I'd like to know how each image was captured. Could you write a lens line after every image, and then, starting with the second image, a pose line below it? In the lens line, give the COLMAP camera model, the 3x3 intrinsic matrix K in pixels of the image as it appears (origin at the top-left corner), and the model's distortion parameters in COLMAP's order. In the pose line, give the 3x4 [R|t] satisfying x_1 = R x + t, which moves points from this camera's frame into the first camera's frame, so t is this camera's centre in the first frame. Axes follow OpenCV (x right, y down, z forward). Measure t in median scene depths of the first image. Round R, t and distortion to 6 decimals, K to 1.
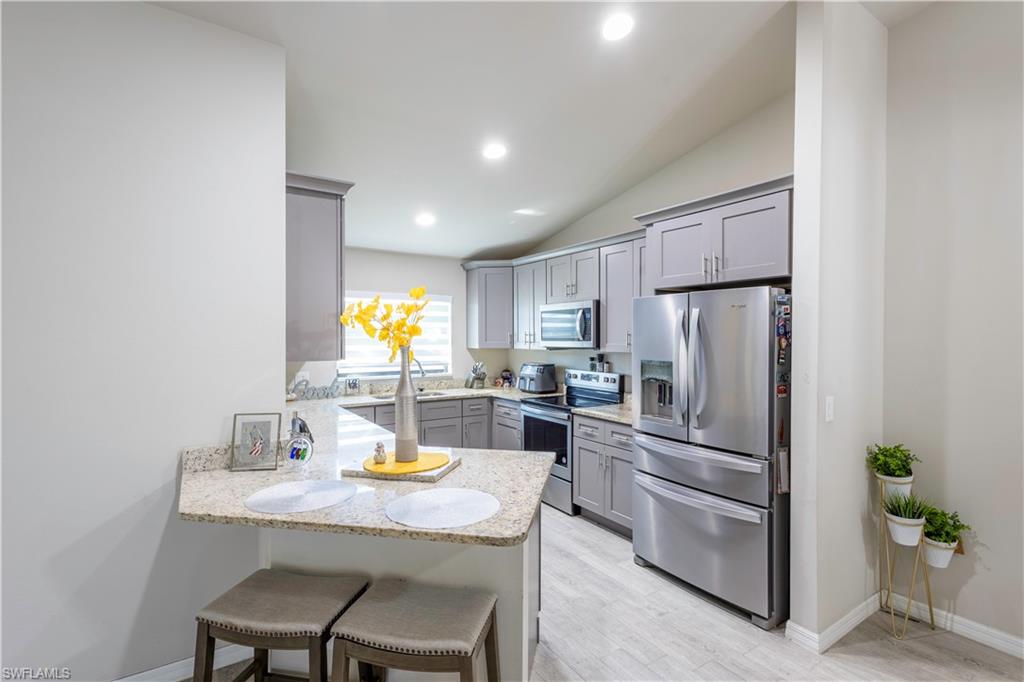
lens RADIAL K [[484.5, 0, 516.2], [0, 484.5, 343.5], [0, 0, 1]] dist [0.016326, -0.004036]
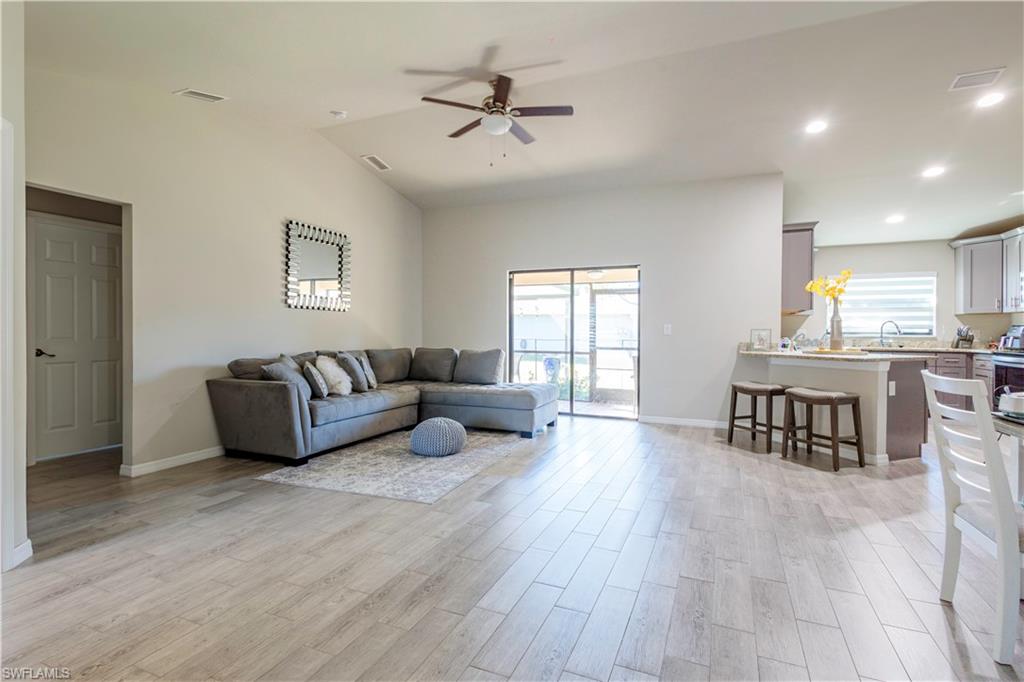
lens RADIAL K [[484.5, 0, 508.1], [0, 484.5, 333.5], [0, 0, 1]] dist [0.016326, -0.004036]
pose [[0.535199, 0.004591, -0.844714, 0.548495], [-0.014942, 0.999880, -0.004033, 0.129793], [0.844594, 0.014780, 0.535203, -0.926972]]
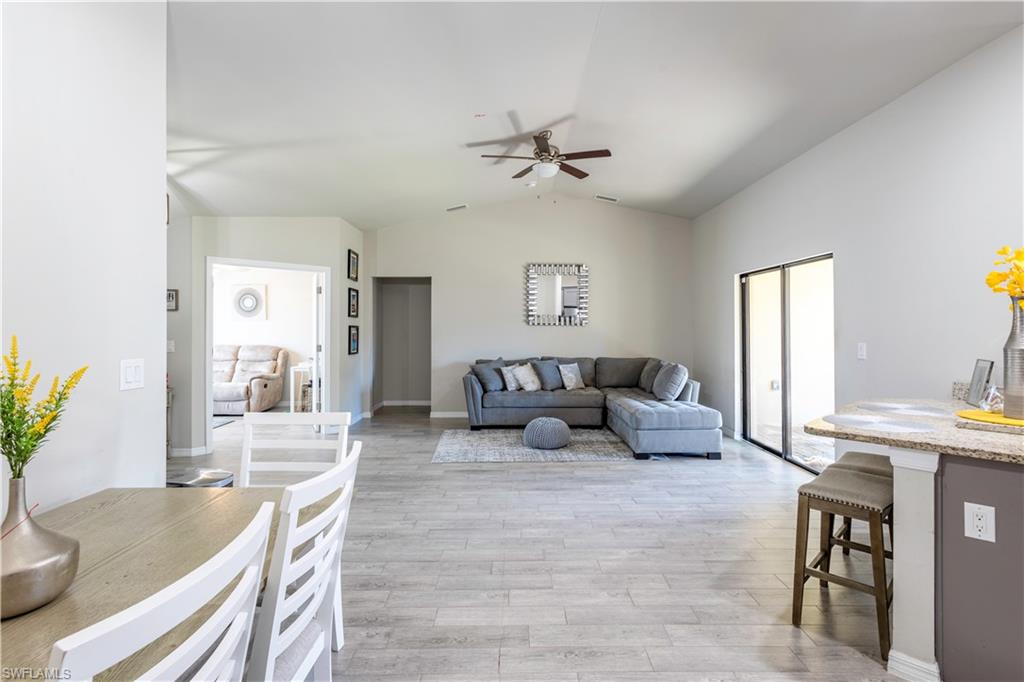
lens RADIAL K [[484.5, 0, 518.8], [0, 484.5, 324.9], [0, 0, 1]] dist [0.016326, -0.004036]
pose [[-0.553804, -0.002864, -0.832642, 0.719301], [-0.011420, 0.999926, 0.004157, 0.043234], [0.832569, 0.011811, -0.553796, 0.469805]]
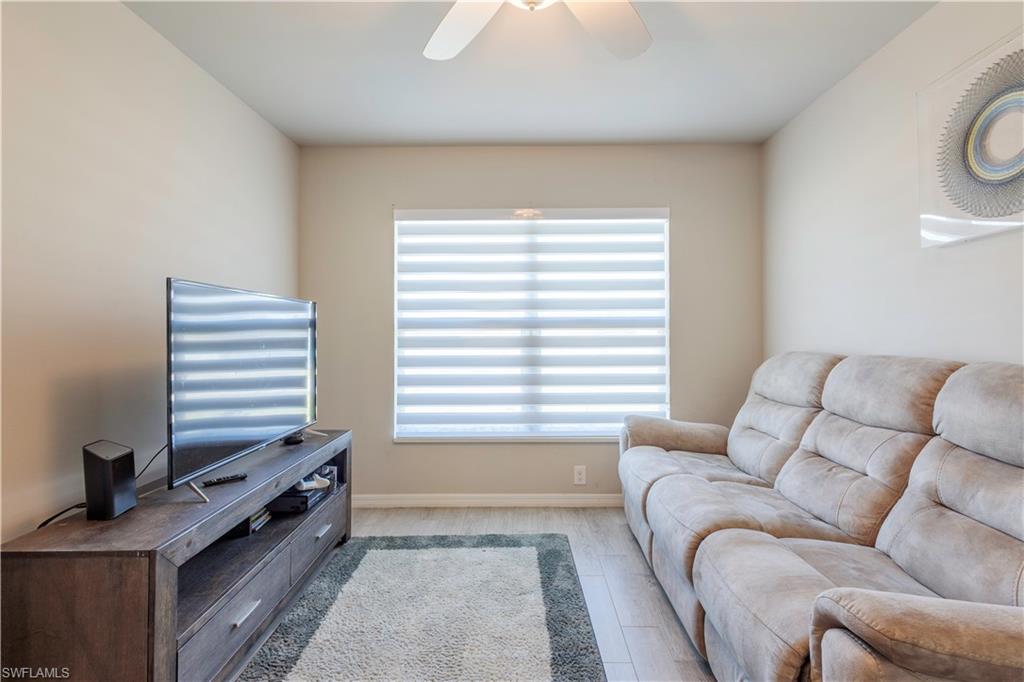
lens RADIAL K [[484.5, 0, 525.3], [0, 484.5, 325.1], [0, 0, 1]] dist [0.016326, -0.004036]
pose [[-0.821359, 0.013153, 0.570261, -0.475391], [0.010240, 0.999913, -0.008314, 0.135916], [-0.570320, -0.000989, -0.821422, -1.418083]]
